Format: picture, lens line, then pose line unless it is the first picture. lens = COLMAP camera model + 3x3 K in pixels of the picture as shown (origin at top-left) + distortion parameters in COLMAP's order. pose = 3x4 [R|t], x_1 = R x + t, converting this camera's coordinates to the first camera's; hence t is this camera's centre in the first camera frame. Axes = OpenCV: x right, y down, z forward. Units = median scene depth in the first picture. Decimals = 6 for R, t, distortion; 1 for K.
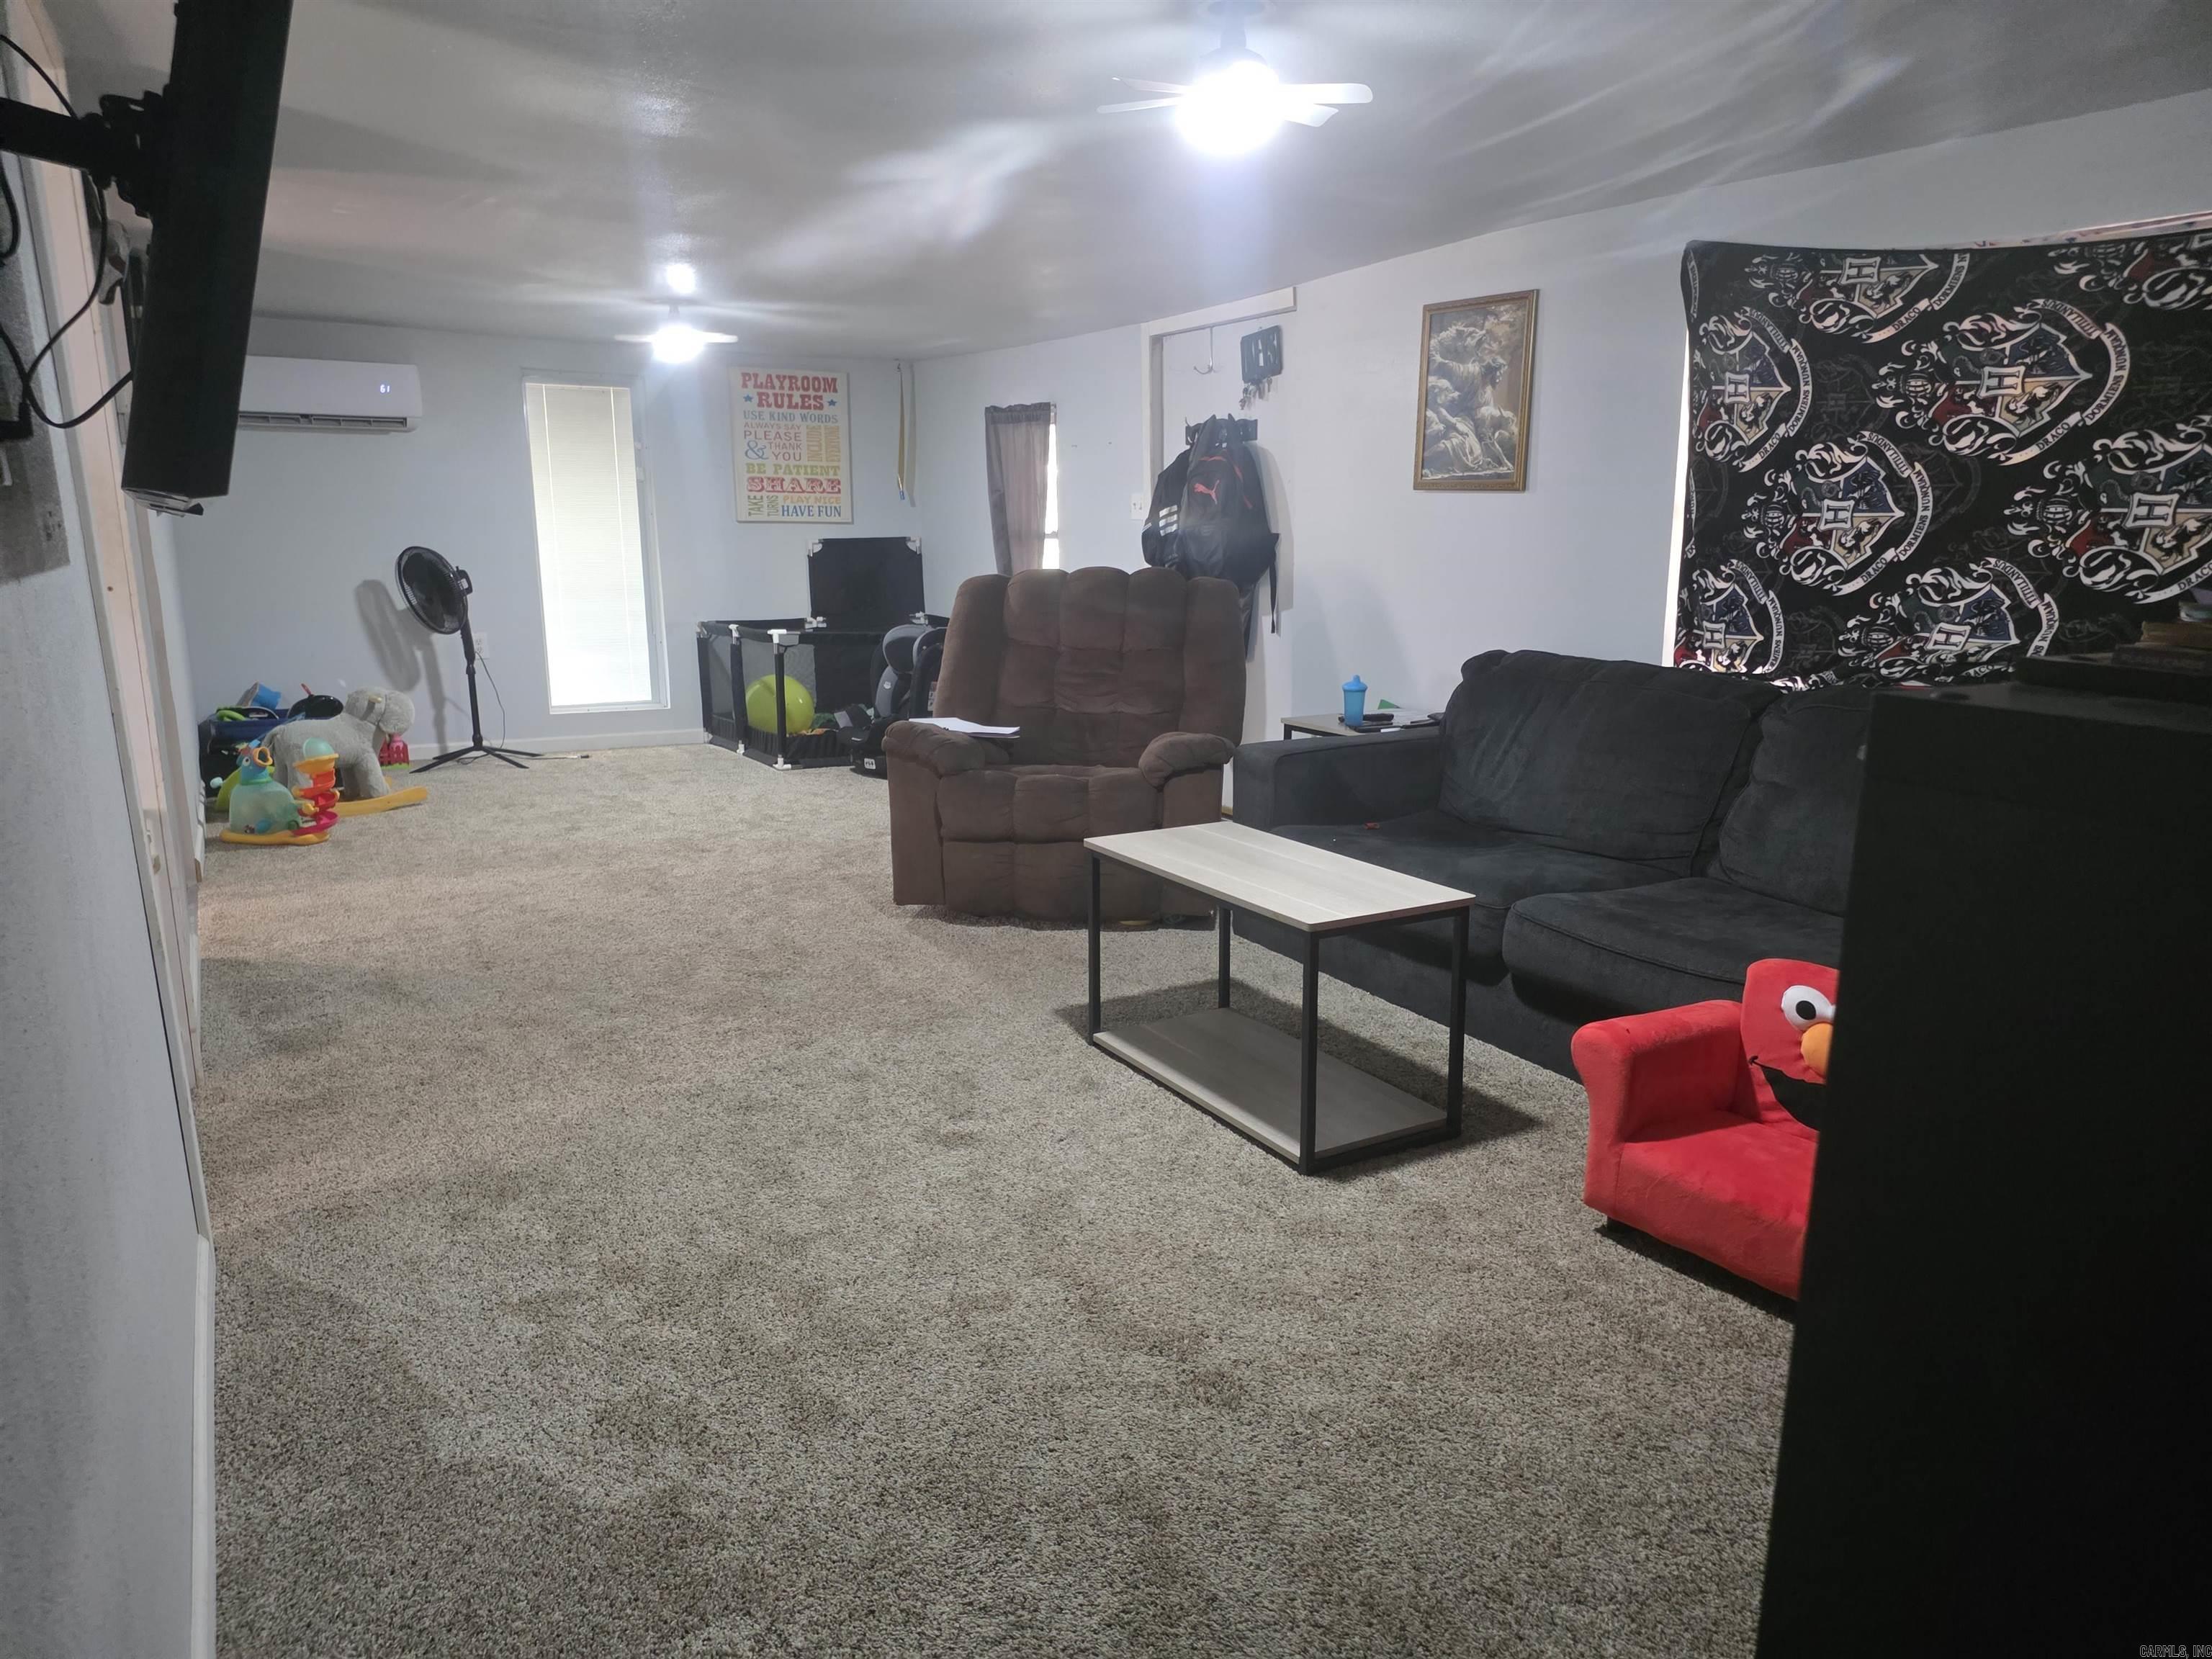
lens RADIAL K [[1491.4, 0, 1116.9], [0, 1491.4, 825.6], [0, 0, 1]] dist [0.044695, -0.001414]
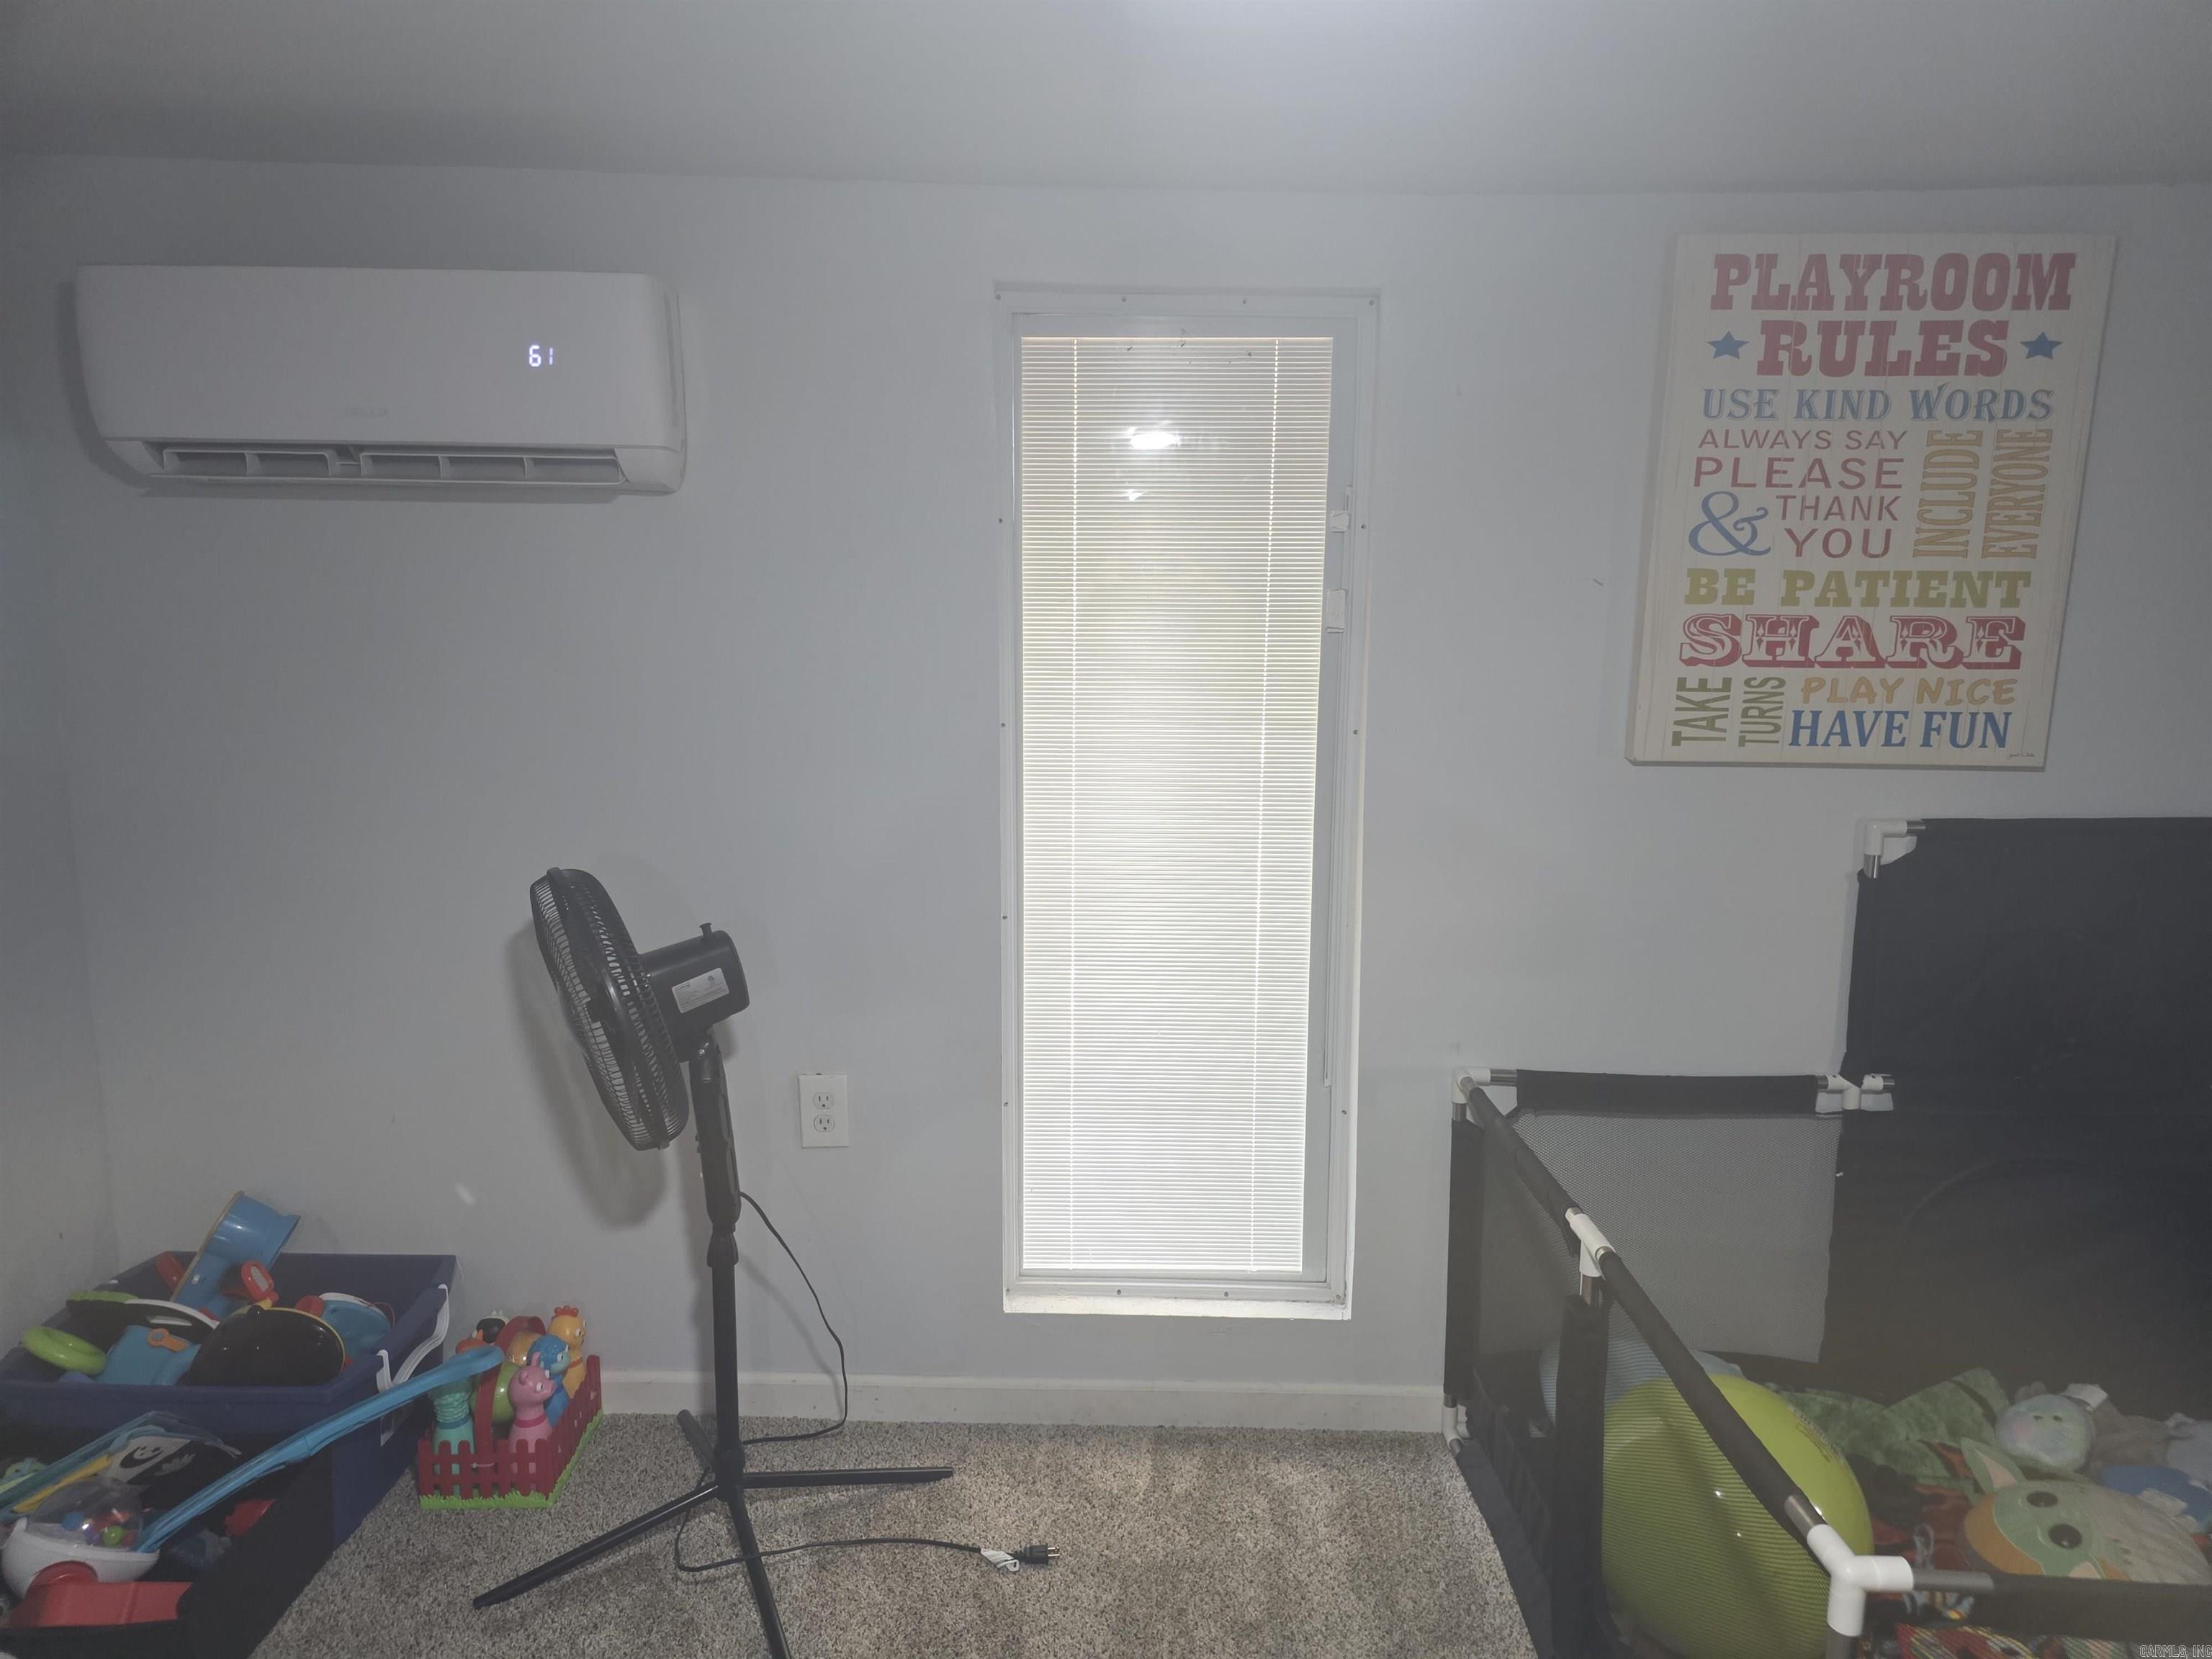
lens RADIAL K [[1491.4, 0, 1105.9], [0, 1491.4, 835.8], [0, 0, 1]] dist [0.044695, -0.001414]
pose [[0.864885, 0.104847, -0.490899, -0.193805], [-0.108954, 0.993839, 0.020307, -0.181560], [0.490004, 0.035922, 0.870980, 0.682525]]
